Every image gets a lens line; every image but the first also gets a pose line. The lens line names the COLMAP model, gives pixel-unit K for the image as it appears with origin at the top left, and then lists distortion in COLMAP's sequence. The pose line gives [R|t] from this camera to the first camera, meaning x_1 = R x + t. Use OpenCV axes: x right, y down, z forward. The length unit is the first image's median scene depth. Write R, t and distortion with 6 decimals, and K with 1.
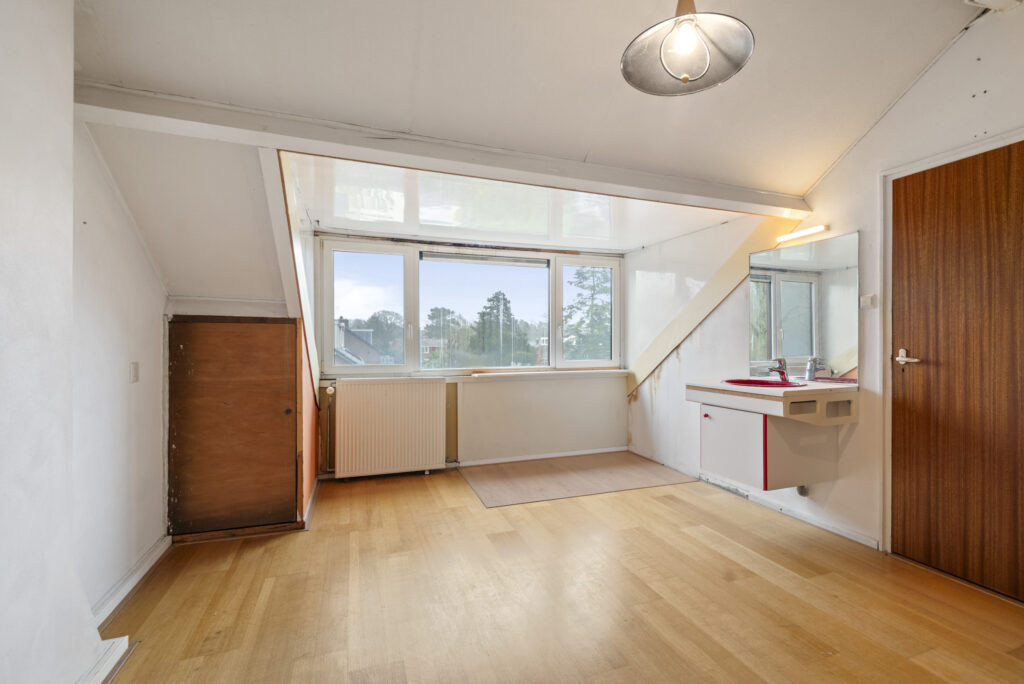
lens RADIAL K [[440.7, 0, 512.0], [0, 440.7, 342.0], [0, 0, 1]] dist [-0.000080, -0.000059]
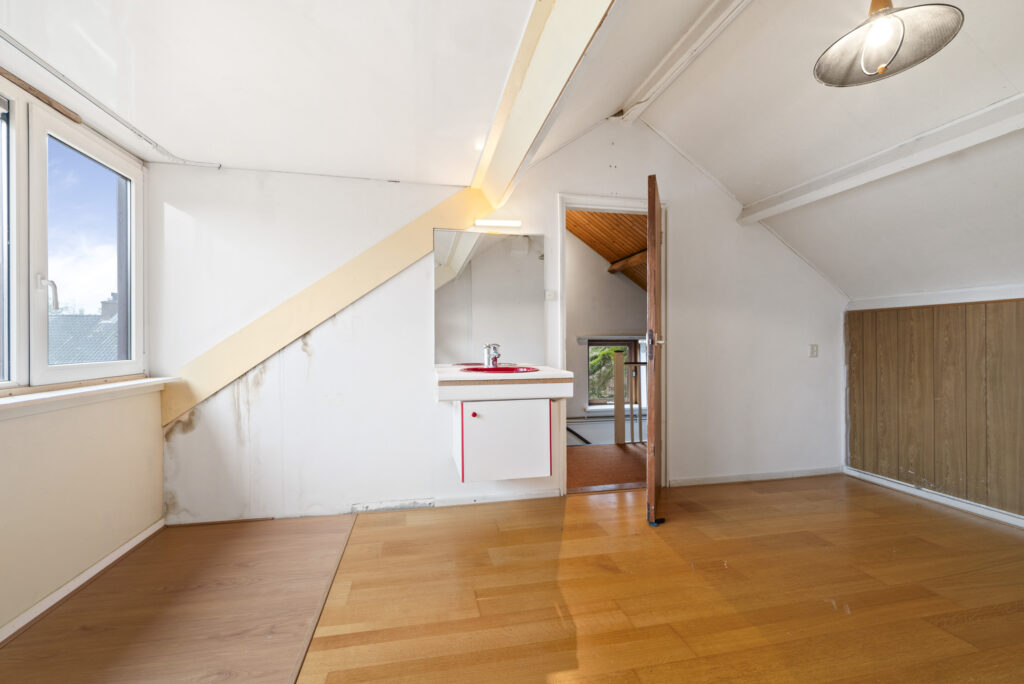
lens RADIAL K [[453.0, 0, 512.0], [0, 453.0, 342.0], [0, 0, 1]] dist [-0.002351, -0.000515]
pose [[0.132353, 0.001977, 0.991201, -0.257113], [0.001066, 0.999997, -0.002137, 0.022805], [-0.991202, 0.001340, 0.132351, 0.551013]]
